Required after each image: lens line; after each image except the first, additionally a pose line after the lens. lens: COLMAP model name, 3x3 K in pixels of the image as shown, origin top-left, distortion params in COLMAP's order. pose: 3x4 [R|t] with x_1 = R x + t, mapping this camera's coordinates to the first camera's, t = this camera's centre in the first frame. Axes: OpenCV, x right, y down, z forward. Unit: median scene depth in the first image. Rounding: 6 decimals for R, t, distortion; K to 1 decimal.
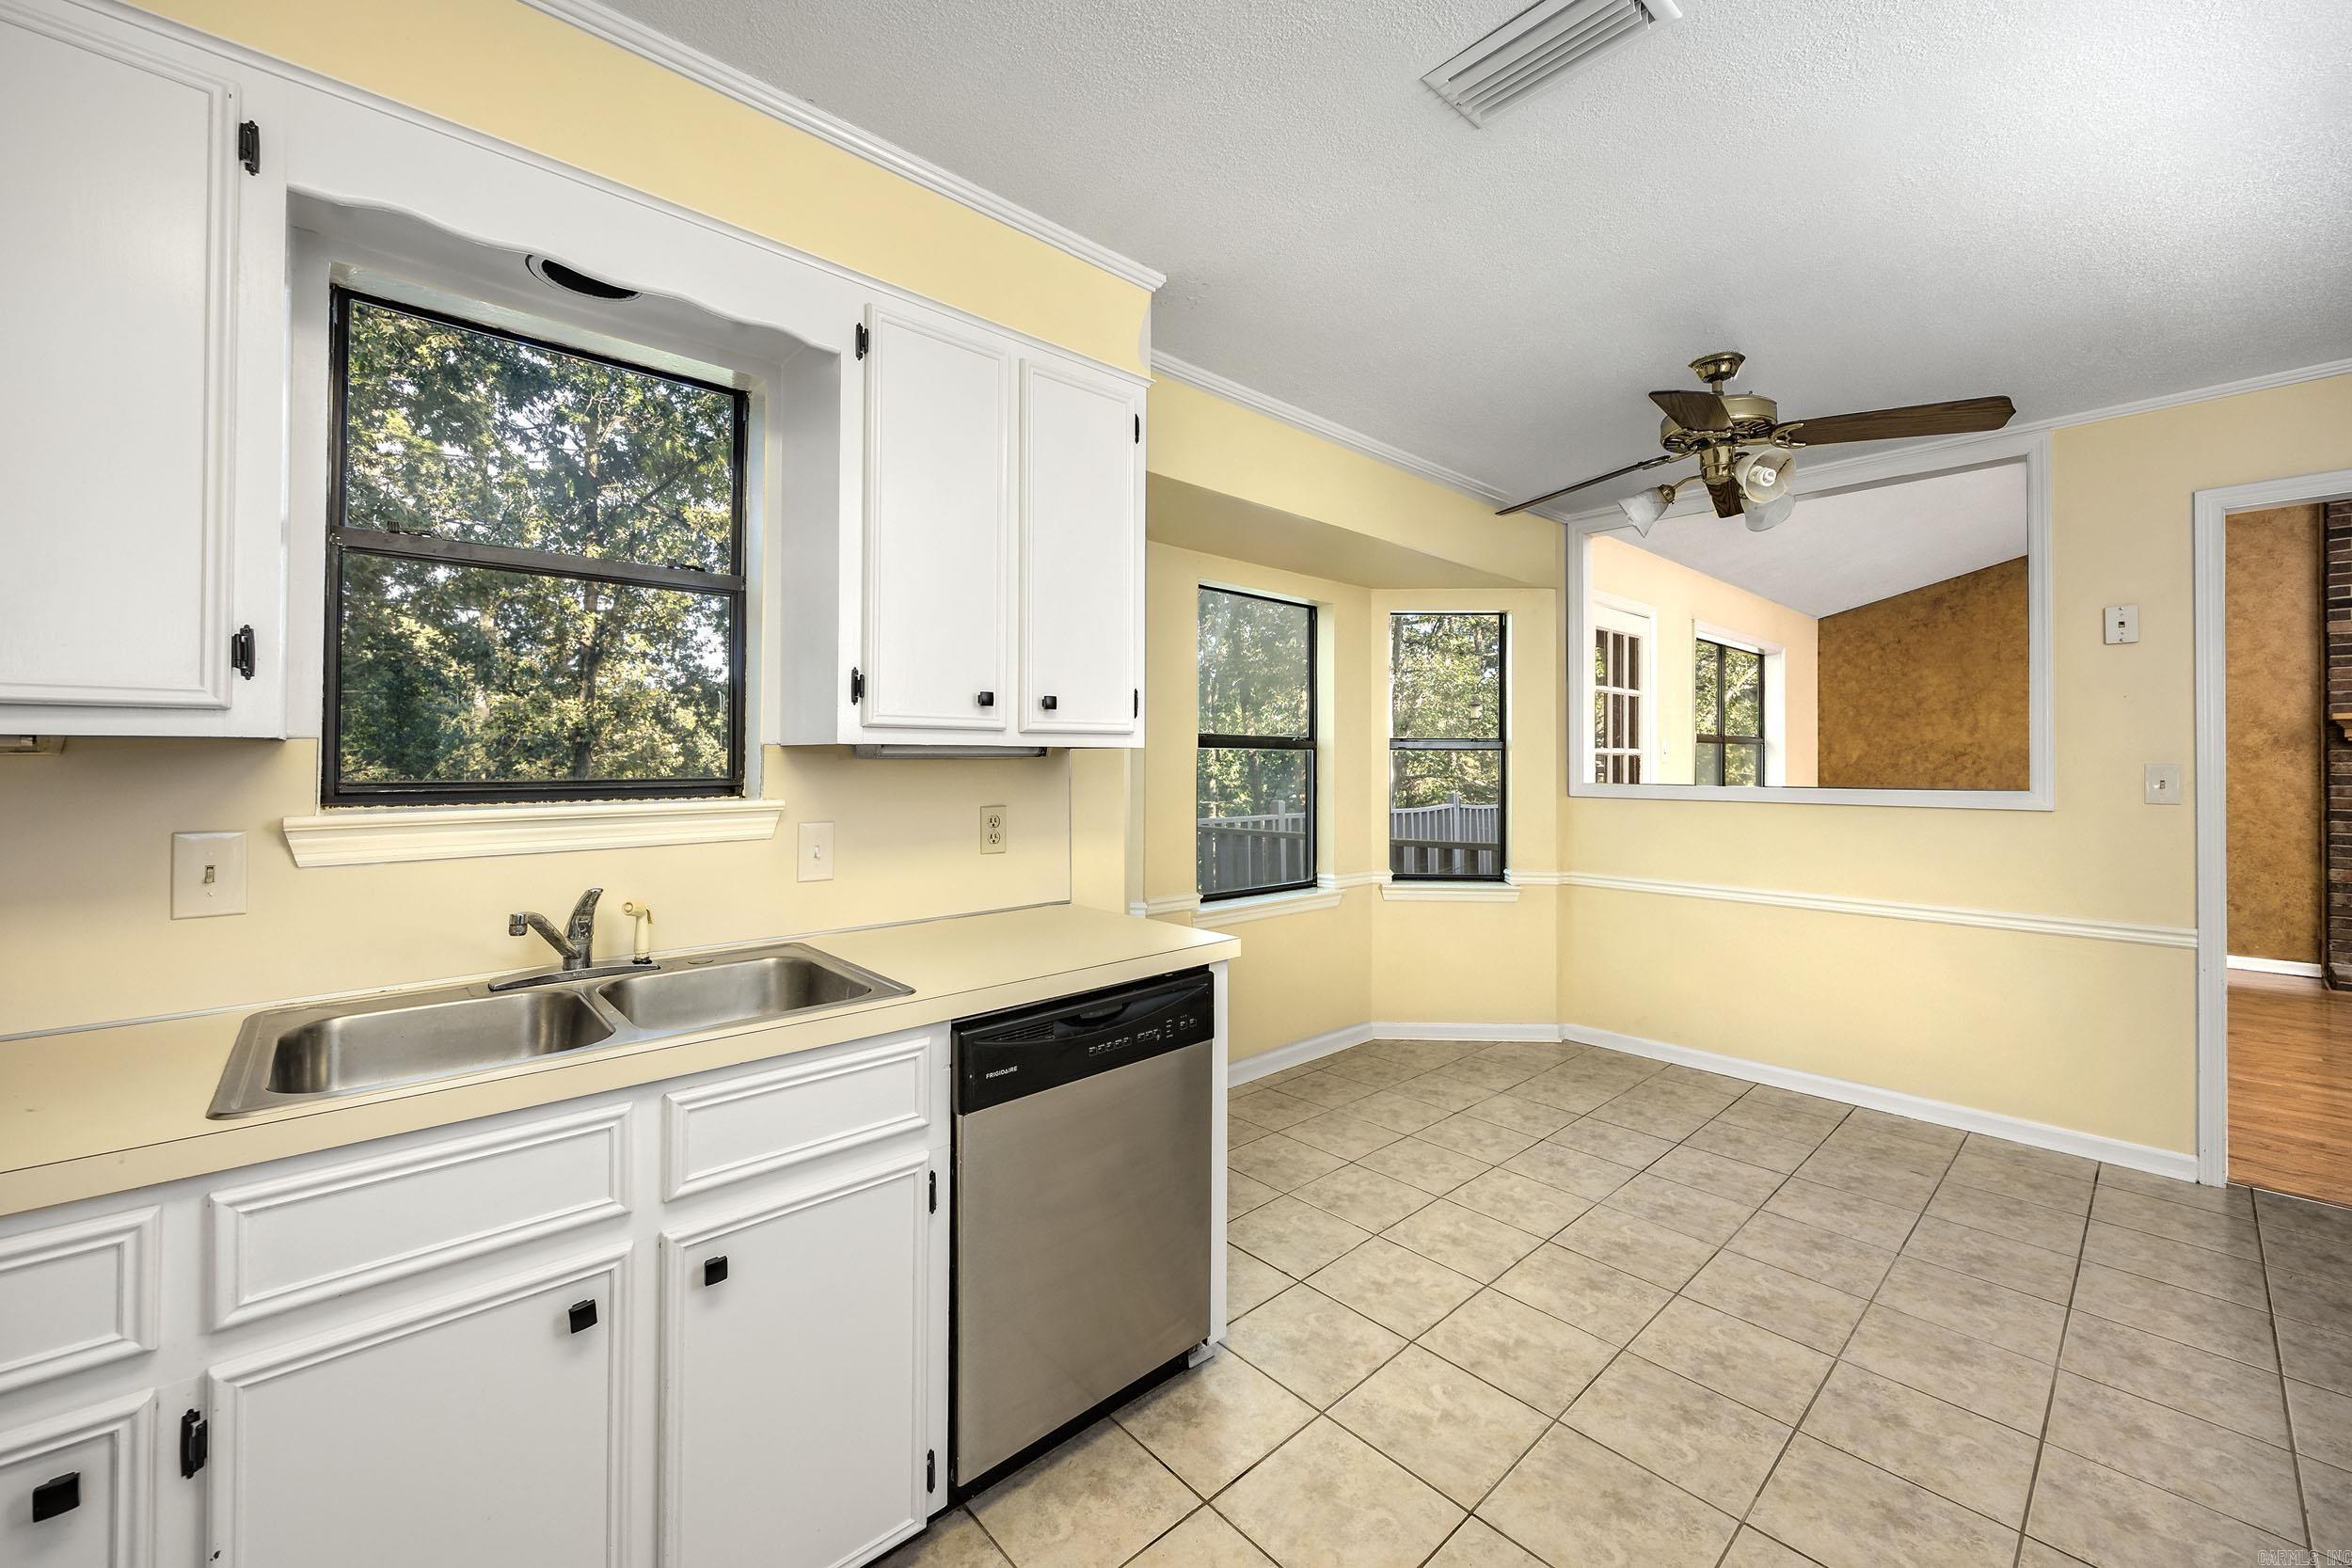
lens RADIAL K [[951.4, 0, 1107.4], [0, 951.4, 753.1], [0, 0, 1]] dist [-0.000644, -0.000955]
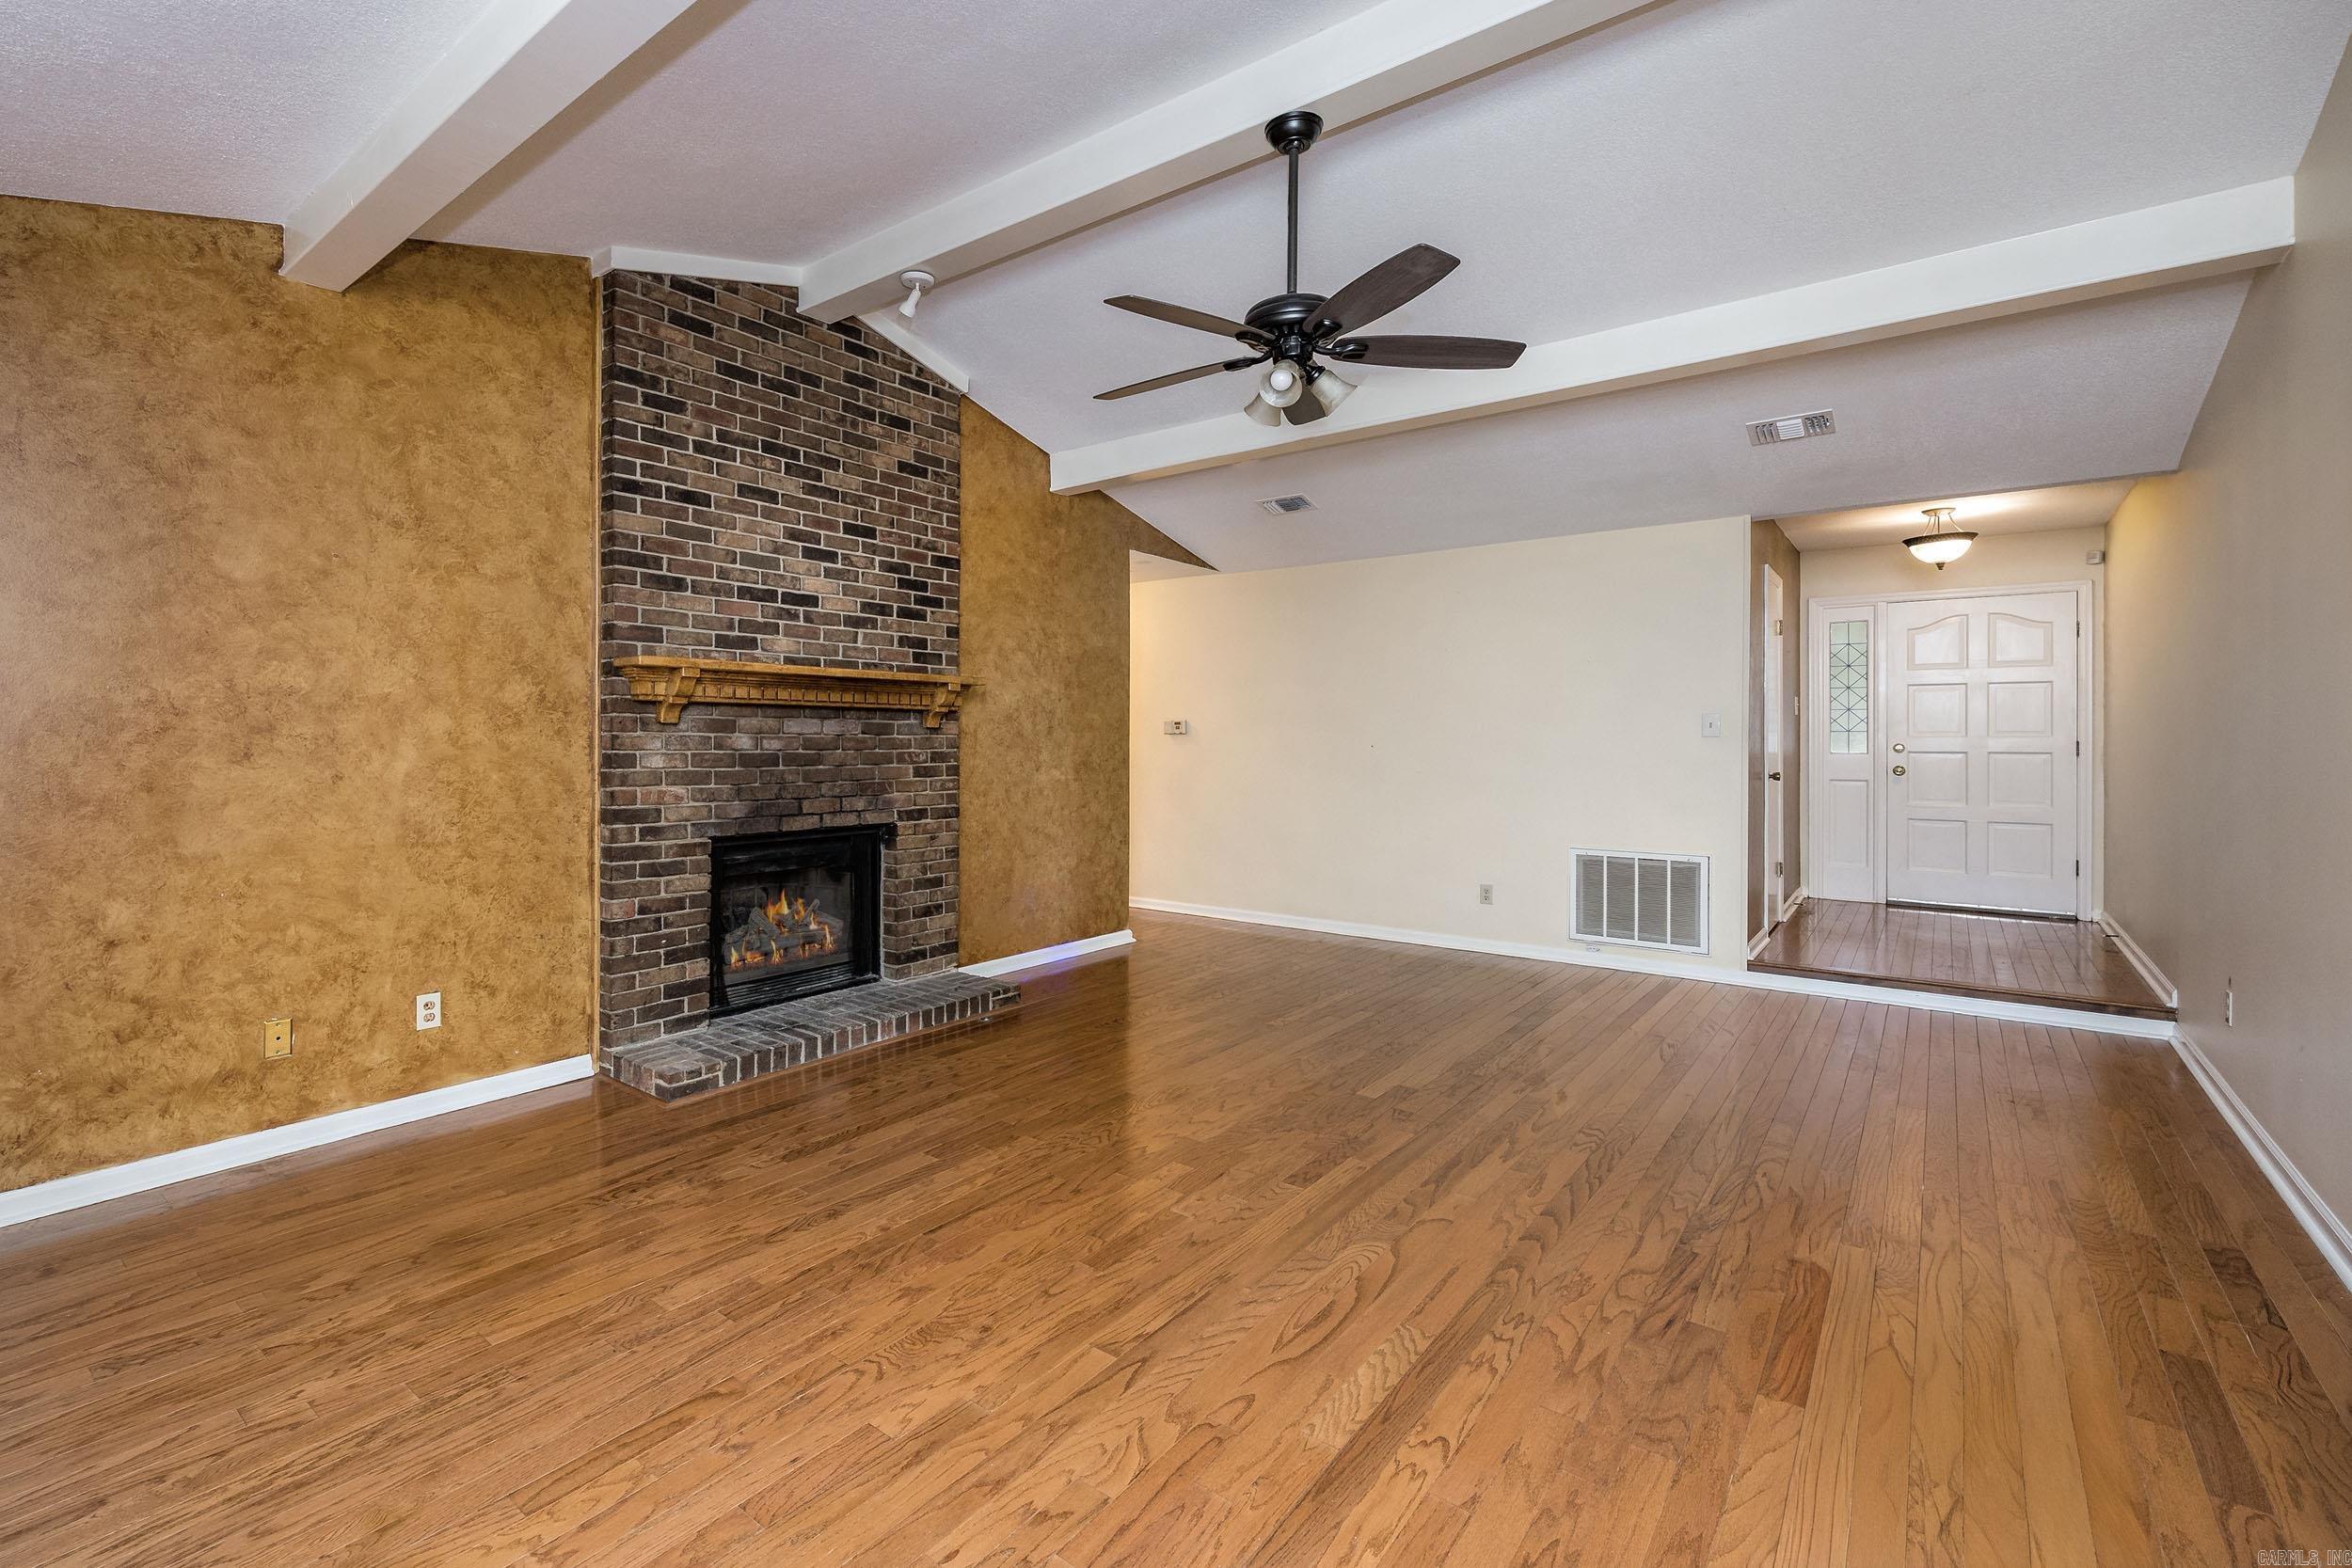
lens RADIAL K [[997.4, 0, 1155.6], [0, 997.4, 735.6], [0, 0, 1]] dist [-0.001206, 0.000212]
pose [[-0.225391, -0.003267, 0.974263, 0.766505], [-0.012136, 0.999926, 0.000546, 0.009230], [-0.974193, -0.011700, -0.225414, 1.093735]]
